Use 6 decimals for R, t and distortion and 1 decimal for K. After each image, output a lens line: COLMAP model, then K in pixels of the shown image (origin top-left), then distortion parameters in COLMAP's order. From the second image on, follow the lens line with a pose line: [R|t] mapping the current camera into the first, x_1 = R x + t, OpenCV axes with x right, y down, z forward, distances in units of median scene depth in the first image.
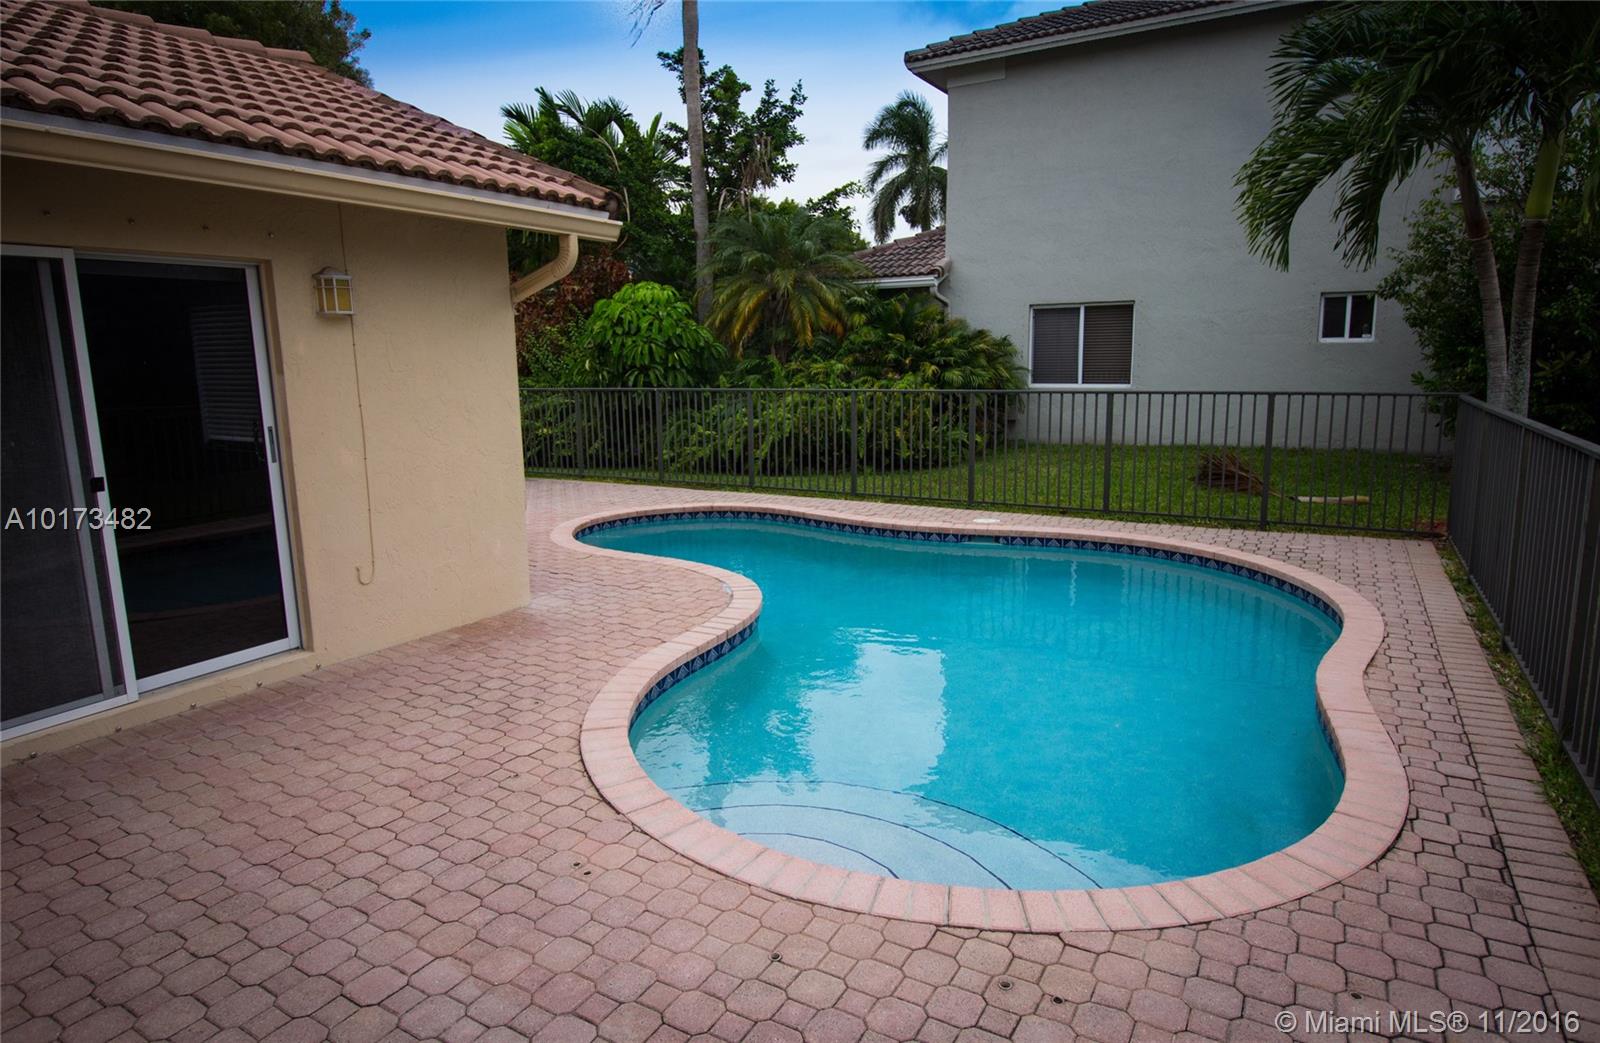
lens RADIAL K [[915.1, 0, 805.5], [0, 915.1, 499.7], [0, 0, 1]] dist [0.017116, -0.021433]
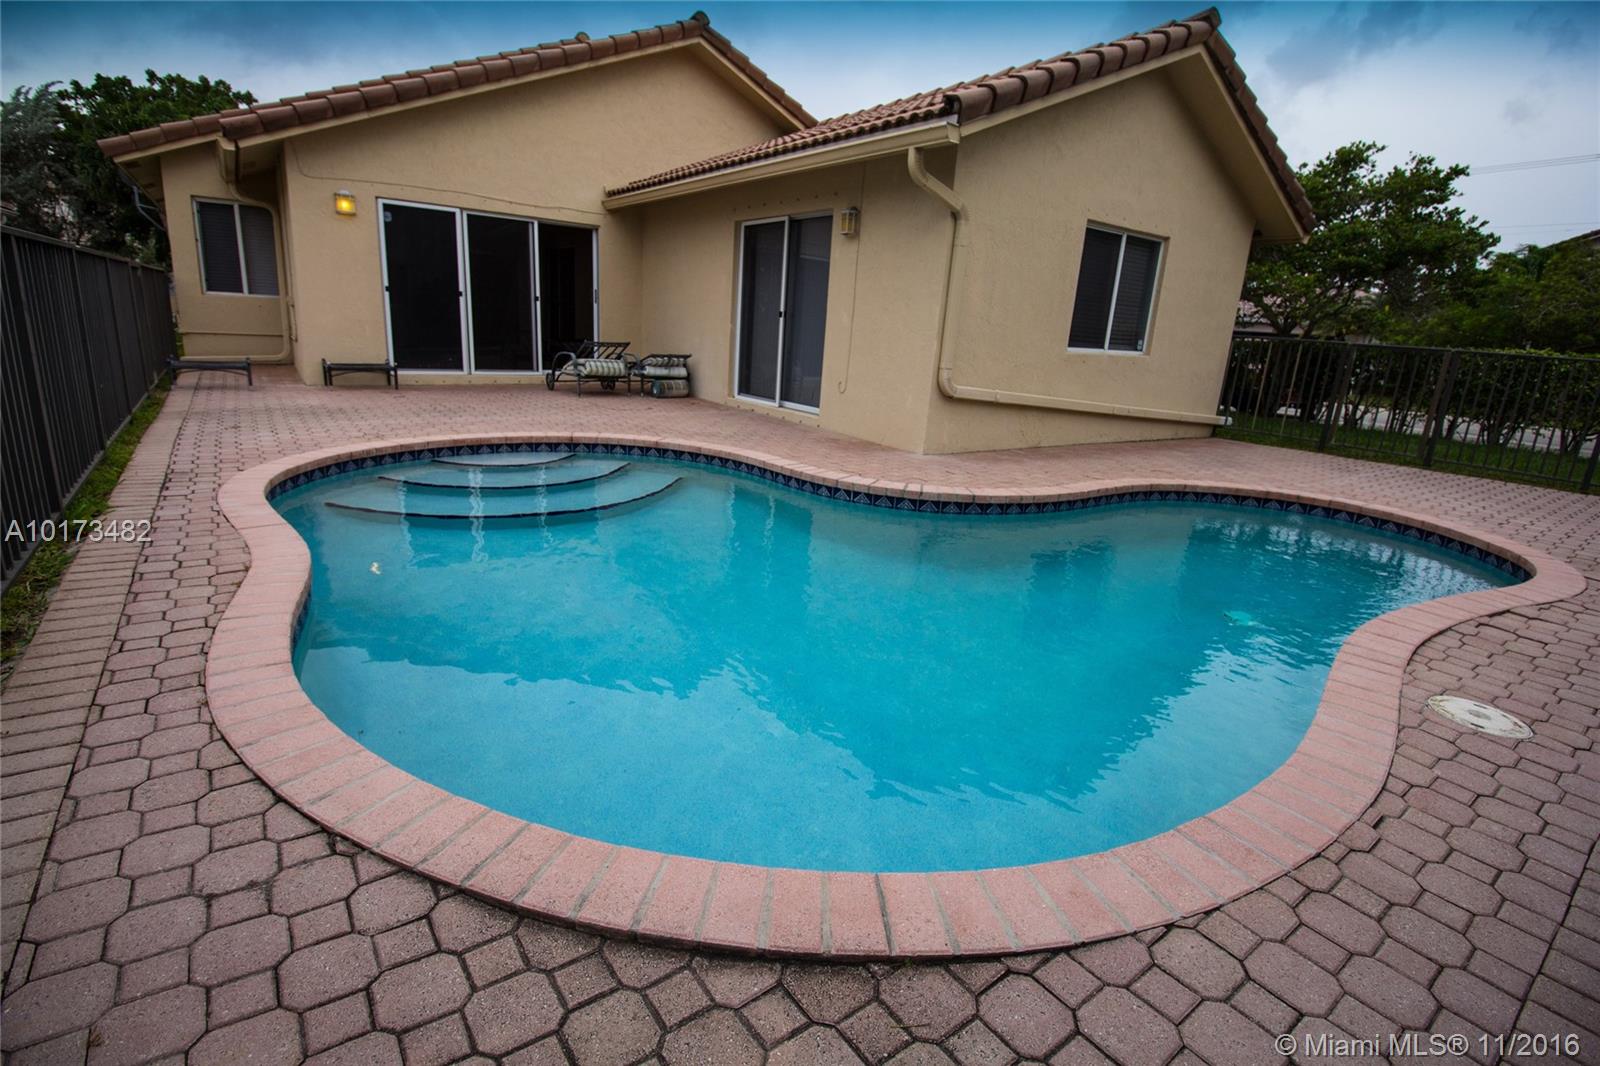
lens RADIAL K [[744.3, 0, 800.2], [0, 744.3, 522.0], [0, 0, 1]] dist [0.002161, -0.015985]
pose [[-0.405378, 0.261670, -0.875898, 0.670229], [-0.173261, 0.918797, 0.354673, -0.103529], [0.897580, 0.295536, -0.327123, 1.126774]]
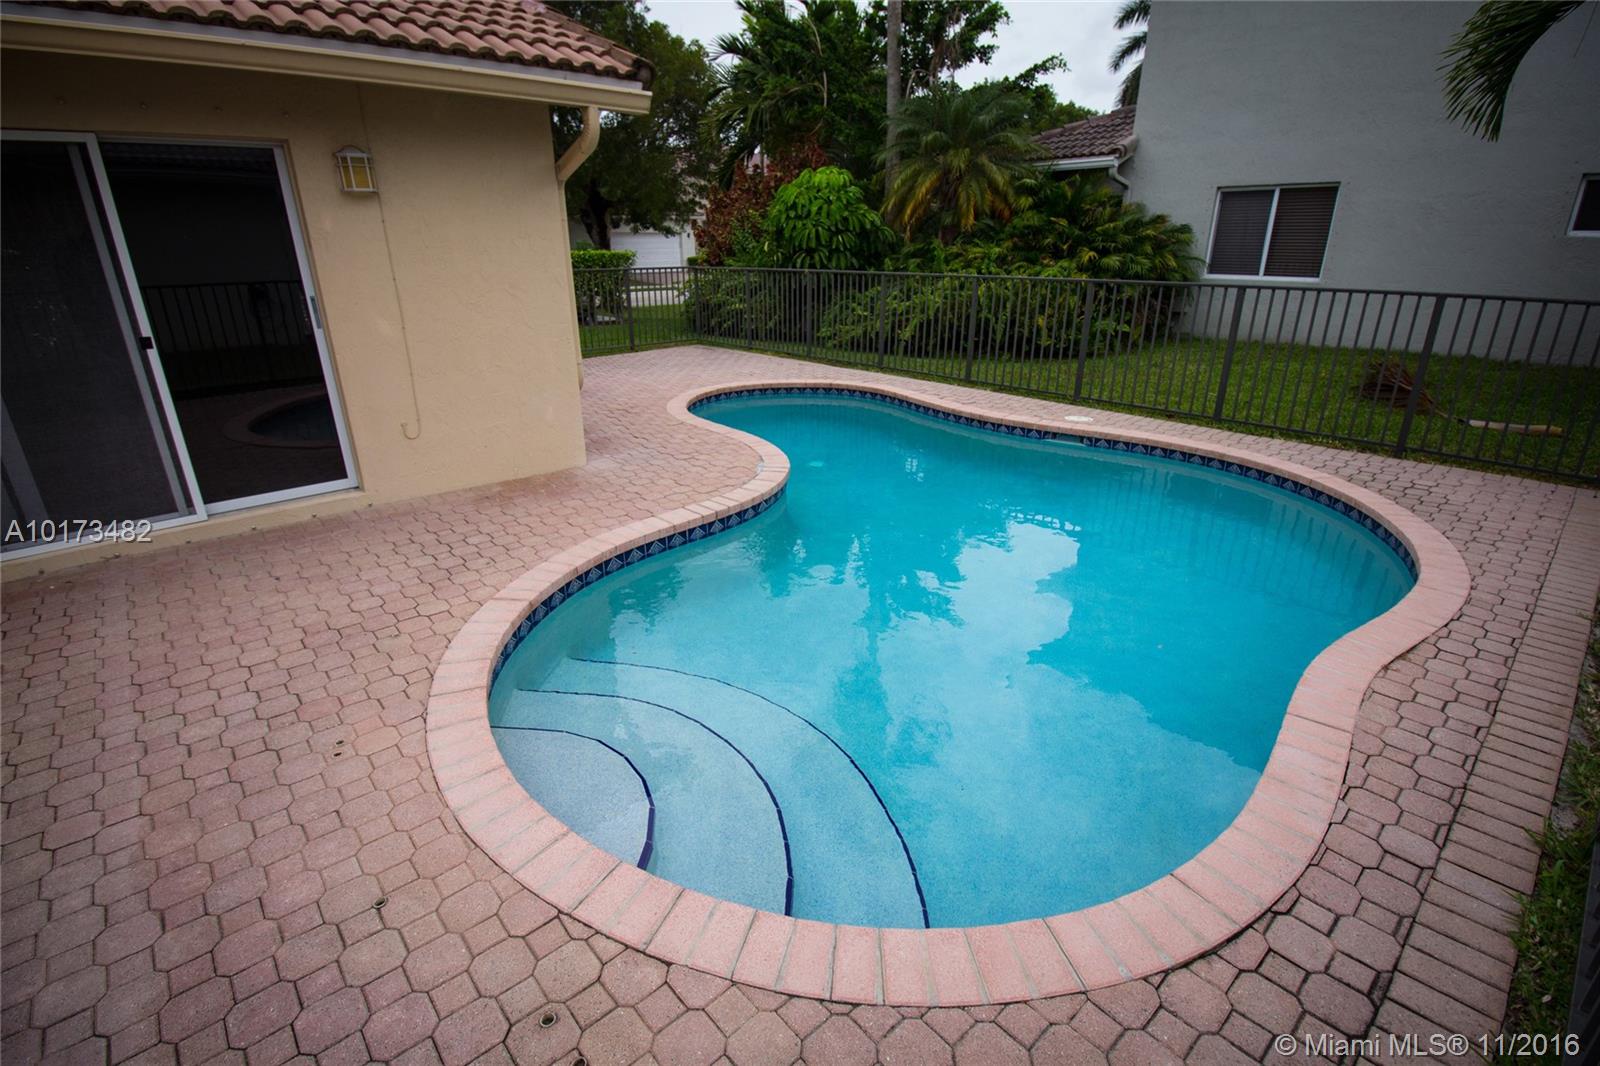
lens RADIAL K [[744.3, 0, 800.2], [0, 744.3, 522.0], [0, 0, 1]] dist [0.002161, -0.015985]
pose [[0.948589, 0.122117, -0.292005, 0.212087], [-0.060206, 0.975346, 0.212308, -0.026847], [0.310733, -0.183812, 0.932555, 0.191333]]
